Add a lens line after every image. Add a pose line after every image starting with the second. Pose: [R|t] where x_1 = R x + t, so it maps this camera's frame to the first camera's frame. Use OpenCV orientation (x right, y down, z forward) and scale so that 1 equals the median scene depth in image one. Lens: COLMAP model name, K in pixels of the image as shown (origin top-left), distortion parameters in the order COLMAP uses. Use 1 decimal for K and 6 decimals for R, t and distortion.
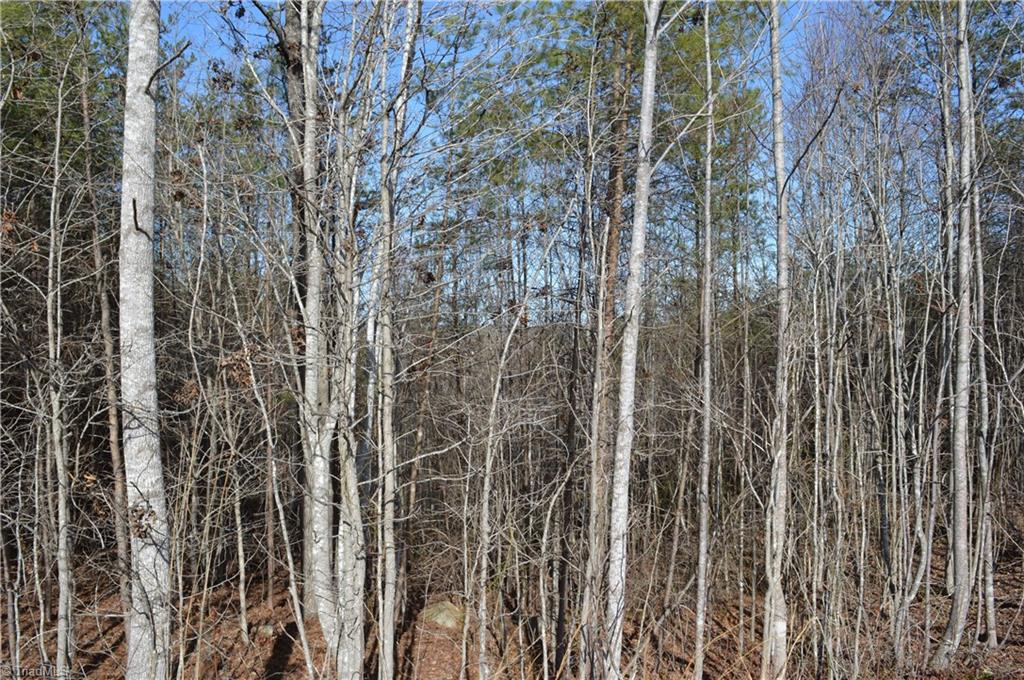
lens RADIAL K [[812.4, 0, 512.0], [0, 812.4, 340.0], [0, 0, 1]] dist [-0.092875, 0.011519]
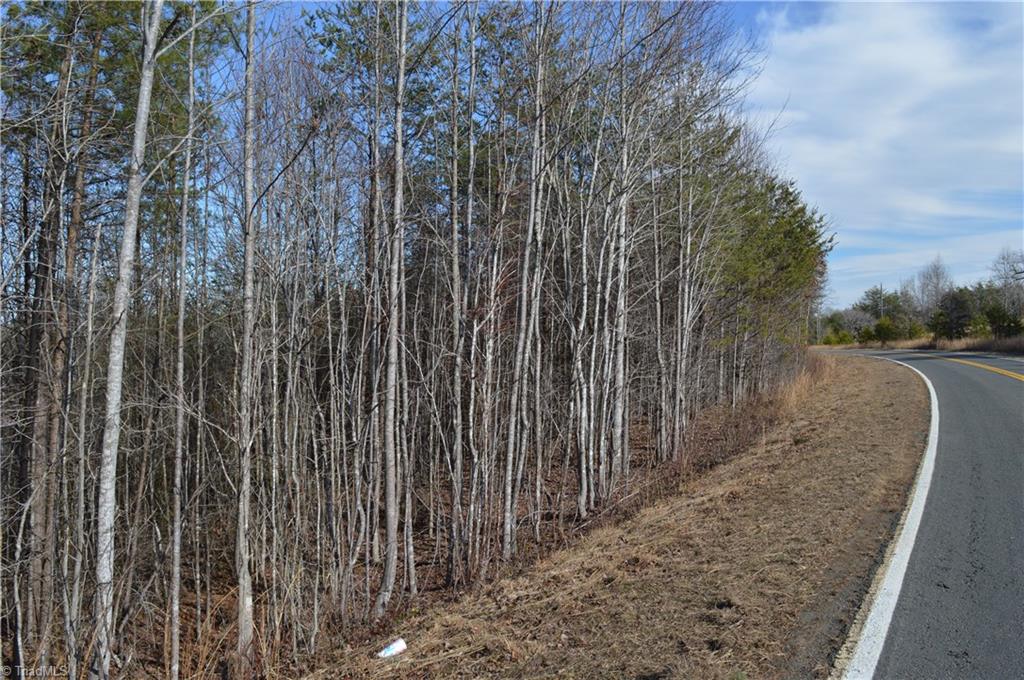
lens RADIAL K [[812.4, 0, 512.0], [0, 812.4, 340.0], [0, 0, 1]] dist [-0.092875, 0.011519]
pose [[0.769022, 0.014920, 0.639048, -0.096308], [-0.010253, 0.999887, -0.011005, 0.003242], [-0.639140, 0.001911, 0.769088, -0.095551]]
